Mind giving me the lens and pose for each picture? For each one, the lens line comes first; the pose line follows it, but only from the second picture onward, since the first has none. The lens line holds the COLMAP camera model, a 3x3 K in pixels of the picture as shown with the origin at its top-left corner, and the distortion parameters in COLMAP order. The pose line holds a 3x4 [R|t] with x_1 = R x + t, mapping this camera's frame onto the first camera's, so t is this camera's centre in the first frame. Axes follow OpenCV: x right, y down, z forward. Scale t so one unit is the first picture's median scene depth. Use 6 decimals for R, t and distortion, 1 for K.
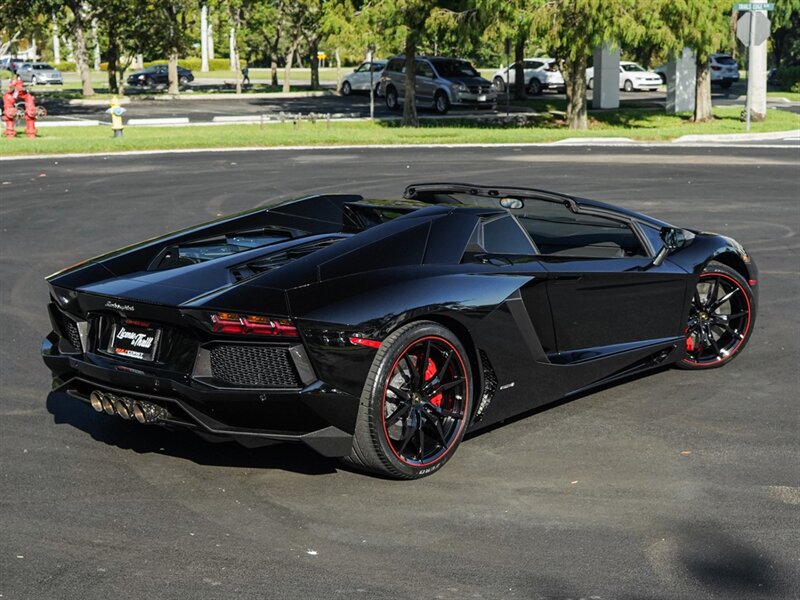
lens RADIAL K [[1389.9, 0, 418.6], [0, 1389.9, 250.2], [0, 0, 1]] dist [-0.033743, 0.091176]
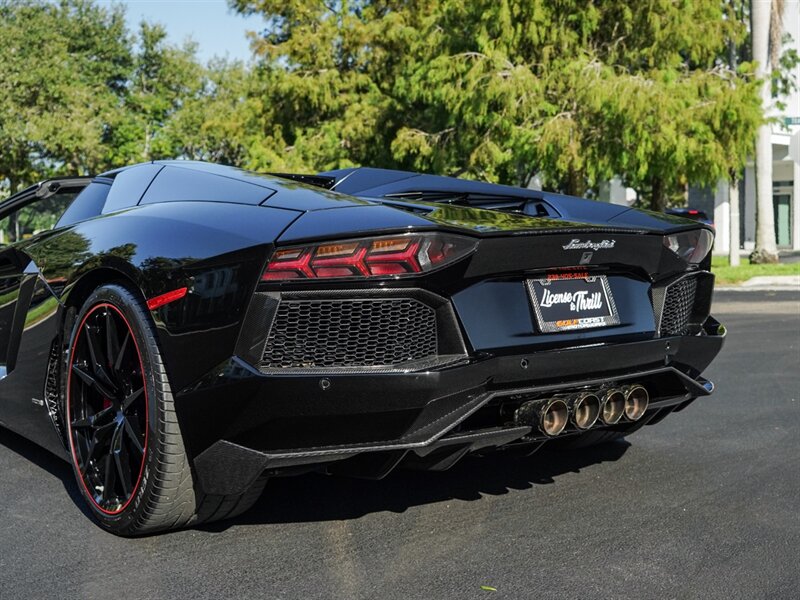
lens RADIAL K [[945.6, 0, 445.2], [0, 945.6, 297.9], [0, 0, 1]] dist [-0.017186, -0.034077]
pose [[0.982480, -0.010893, 0.186052, -0.071543], [0.025310, 0.996840, -0.075293, -0.033049], [-0.184644, 0.078682, 0.979651, 0.477328]]
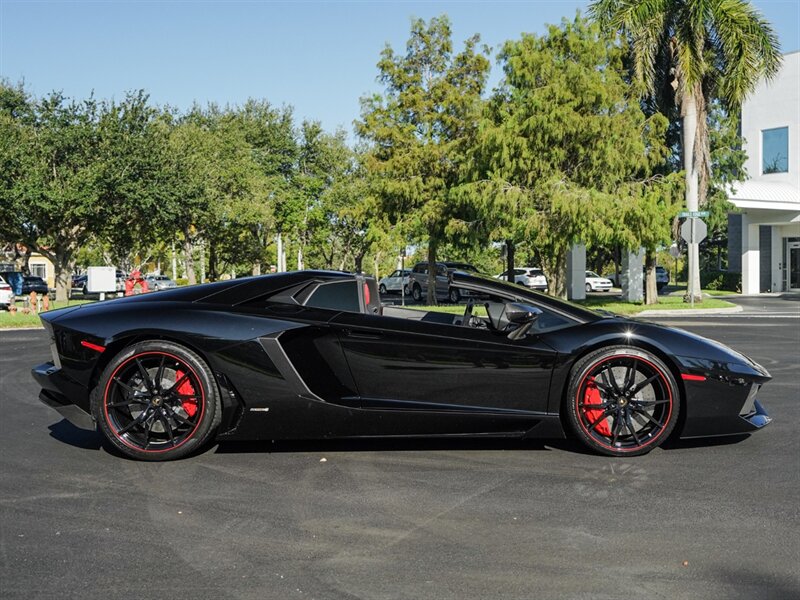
lens RADIAL K [[974.5, 0, 426.2], [0, 974.5, 303.6], [0, 0, 1]] dist [0.001807, 0.008592]
pose [[0.999994, -0.001351, -0.003033, -0.010619], [0.000990, 0.993251, -0.115978, 0.015988], [0.003169, 0.115974, 0.993247, 0.081928]]
